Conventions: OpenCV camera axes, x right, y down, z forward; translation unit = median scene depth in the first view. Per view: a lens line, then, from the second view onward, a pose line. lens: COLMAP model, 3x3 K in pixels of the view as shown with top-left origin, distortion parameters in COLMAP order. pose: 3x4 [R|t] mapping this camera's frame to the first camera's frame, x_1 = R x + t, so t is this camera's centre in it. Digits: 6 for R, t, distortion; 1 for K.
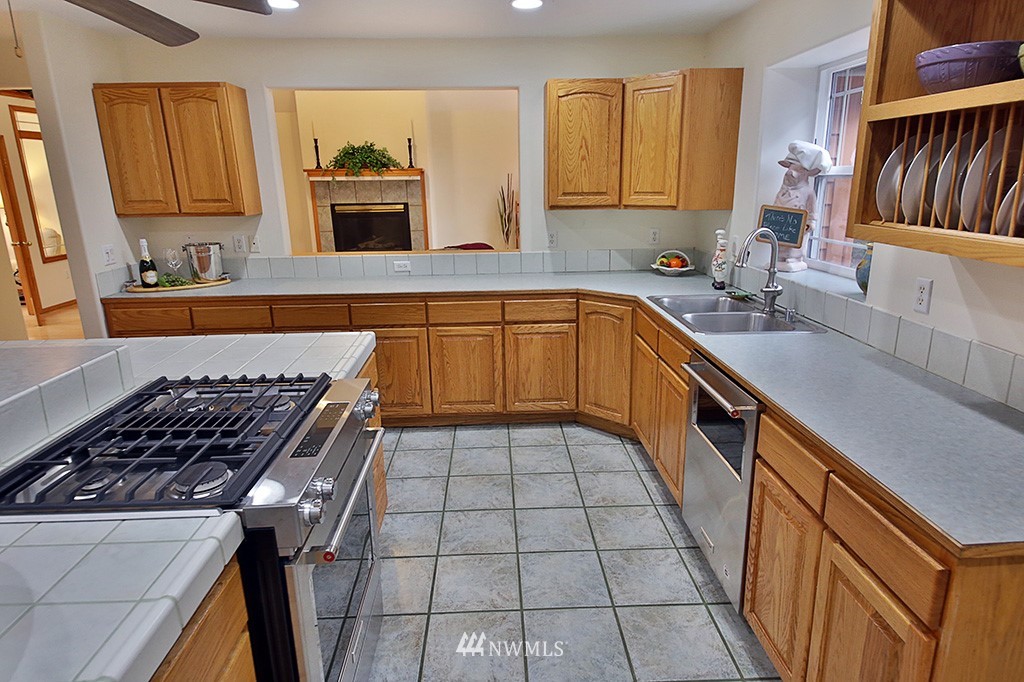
lens RADIAL K [[597.2, 0, 512.7], [0, 597.2, 338.7], [0, 0, 1]] dist [0.030515, 0.000505]
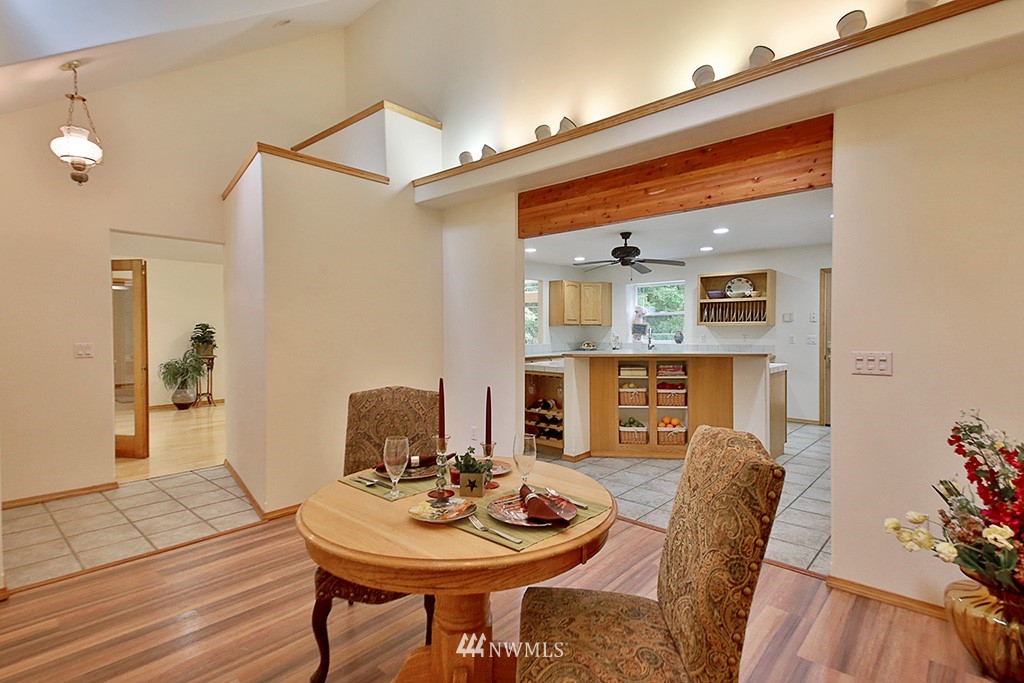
lens RADIAL K [[510.3, 0, 511.3], [0, 510.3, 337.7], [0, 0, 1]] dist [0.031383, -0.000581]
pose [[0.701070, 0.000738, 0.713092, -1.716335], [0.177009, 0.968521, -0.175027, 0.190520], [-0.690774, 0.248930, 0.678870, -0.357414]]
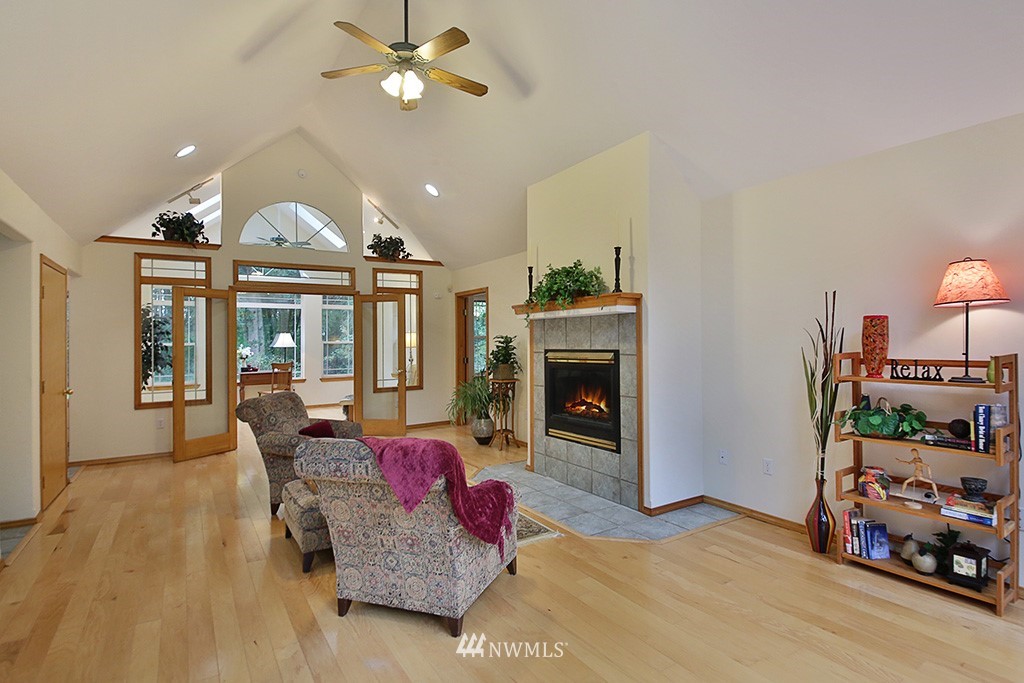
lens RADIAL K [[510.3, 0, 513.6], [0, 510.3, 341.2], [0, 0, 1]] dist [0.031383, -0.000581]
pose [[0.505195, 0.007284, -0.862974, 0.466890], [-0.221785, 0.967475, -0.121670, -0.324155], [0.834020, 0.252862, 0.490379, 1.426999]]
